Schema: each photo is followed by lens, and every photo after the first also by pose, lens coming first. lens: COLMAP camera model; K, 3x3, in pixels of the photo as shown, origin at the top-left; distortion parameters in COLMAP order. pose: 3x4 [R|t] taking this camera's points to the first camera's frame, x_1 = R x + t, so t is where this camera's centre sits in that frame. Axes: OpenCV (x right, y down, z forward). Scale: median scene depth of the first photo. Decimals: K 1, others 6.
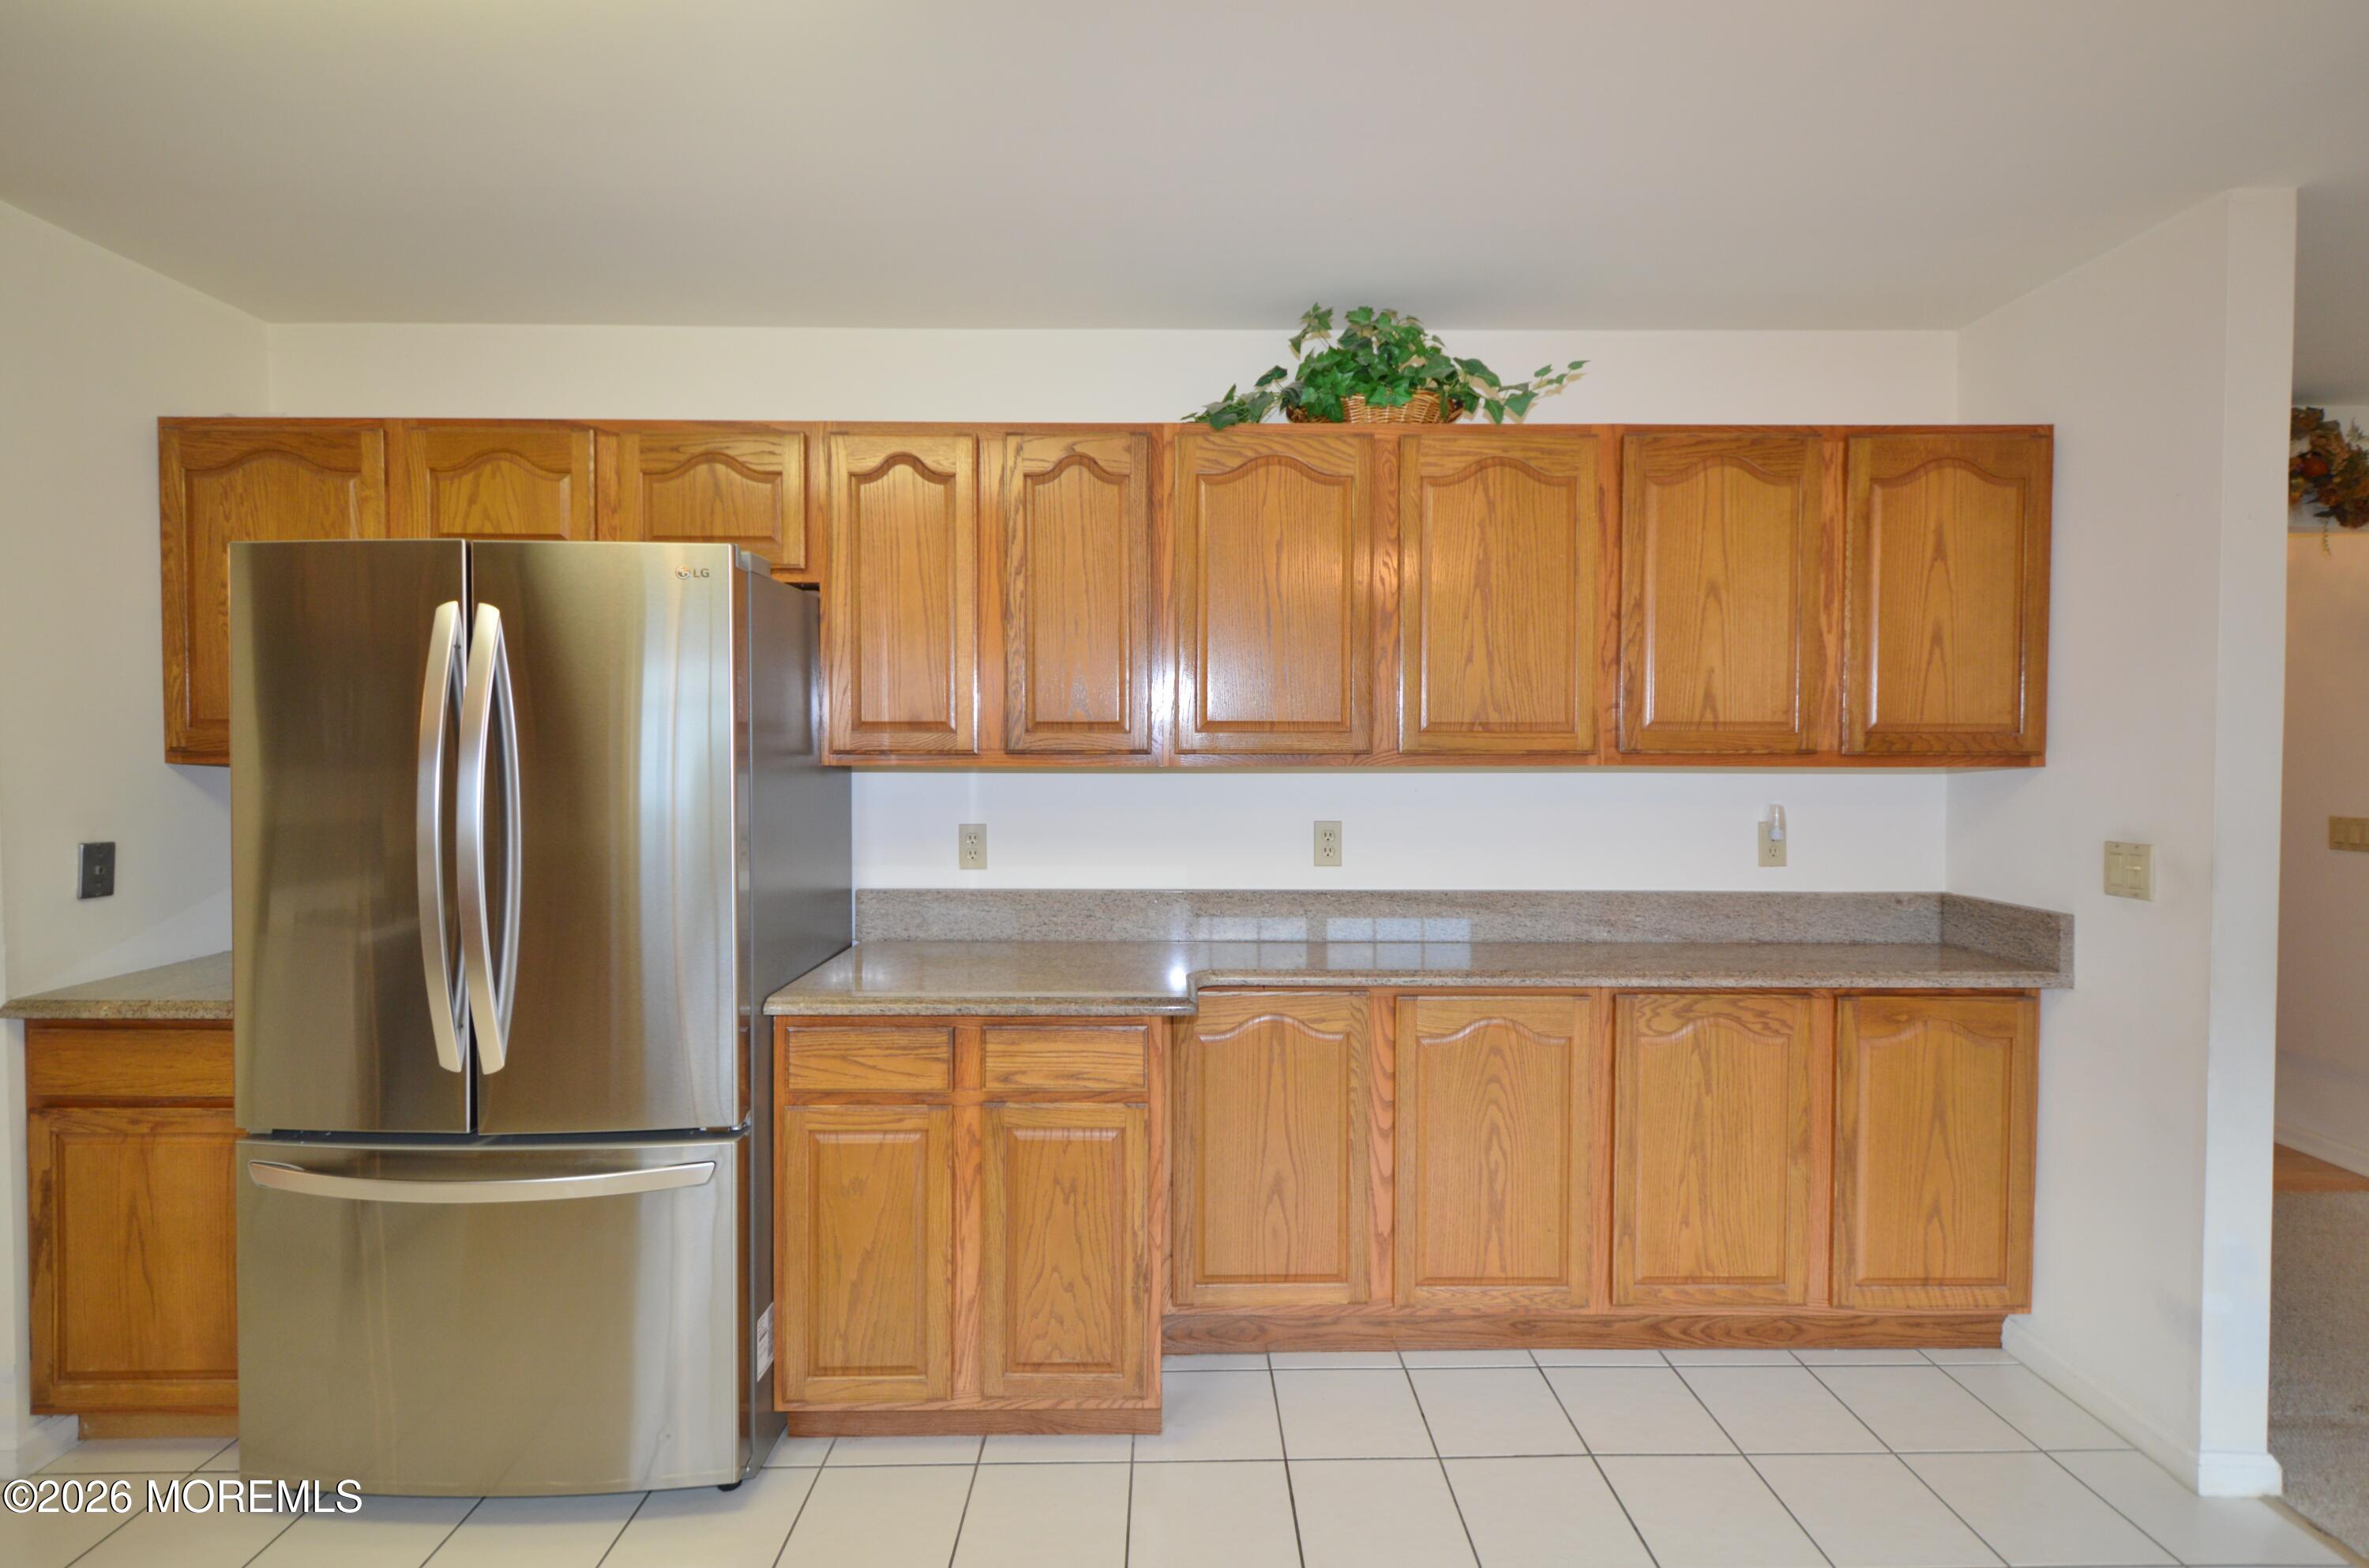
lens RADIAL K [[1040.5, 0, 1177.0], [0, 1040.5, 768.1], [0, 0, 1]] dist [0.010575, -0.006637]
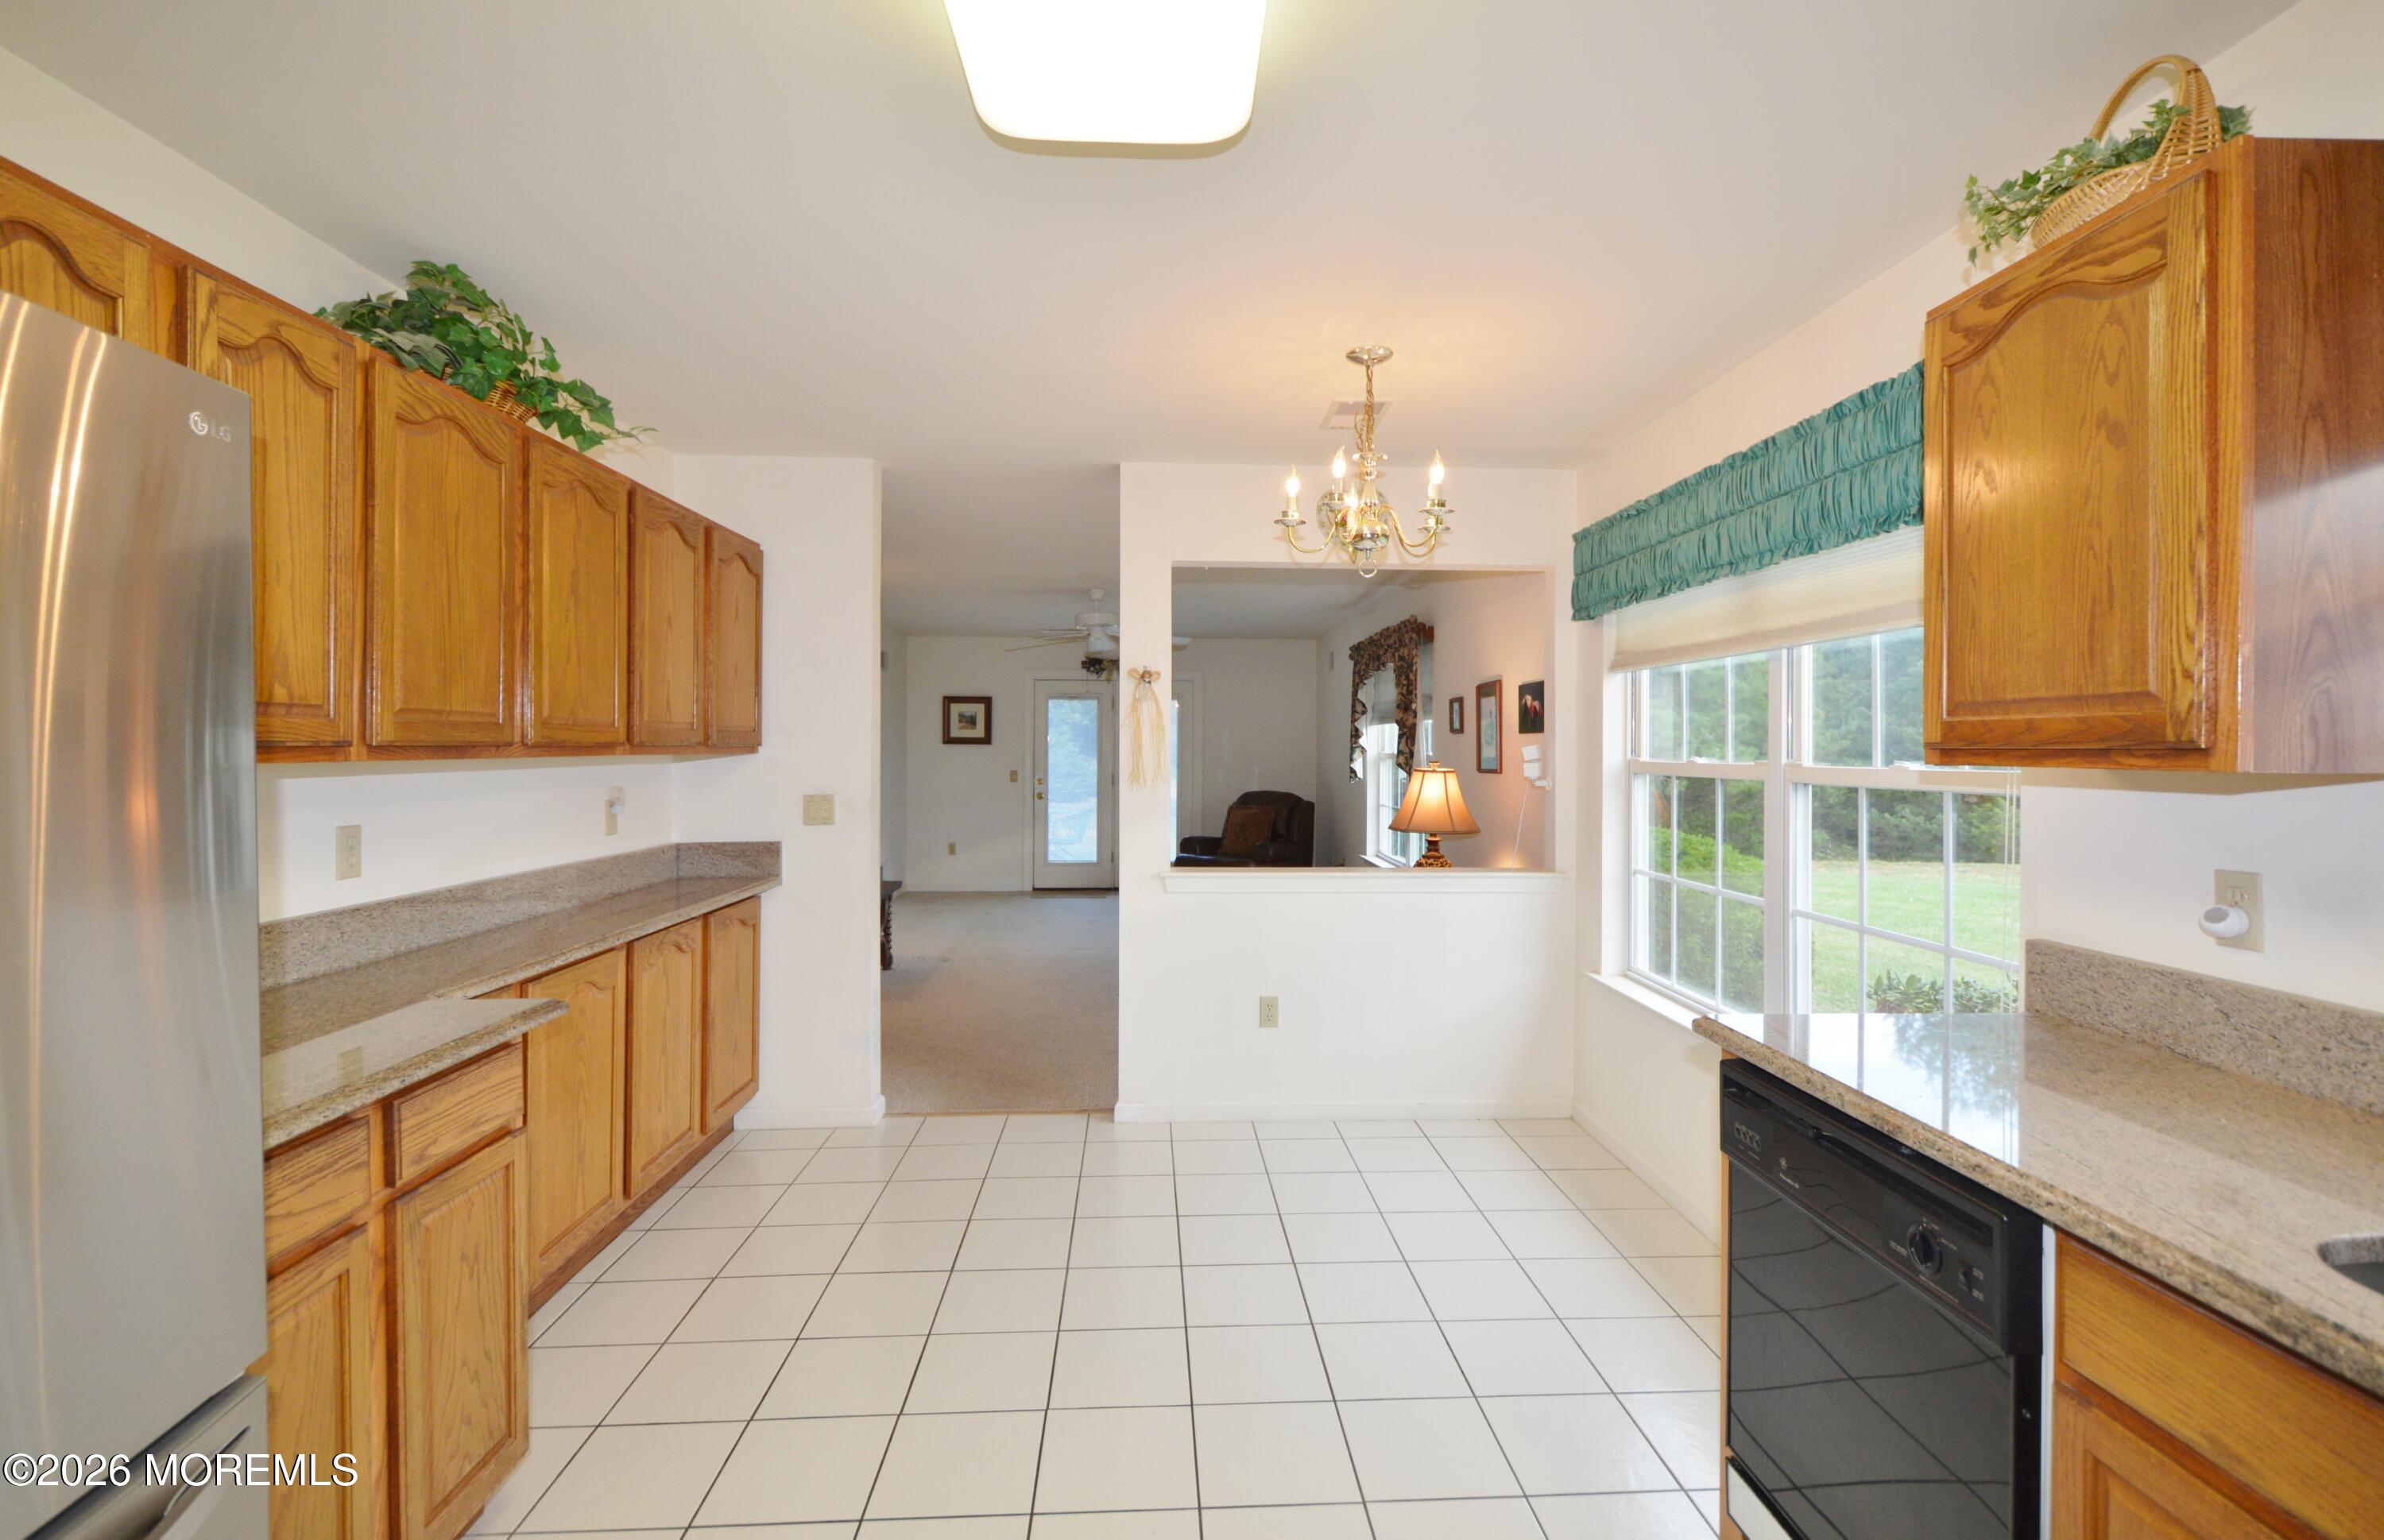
lens RADIAL K [[1074.0, 0, 1202.3], [0, 1074.0, 751.6], [0, 0, 1]] dist [-0.001372, -0.002211]
pose [[-0.043139, -0.006078, 0.999051, -0.879776], [0.021364, 0.999747, 0.007005, -0.000907], [-0.998841, 0.021646, -0.042998, 0.387849]]
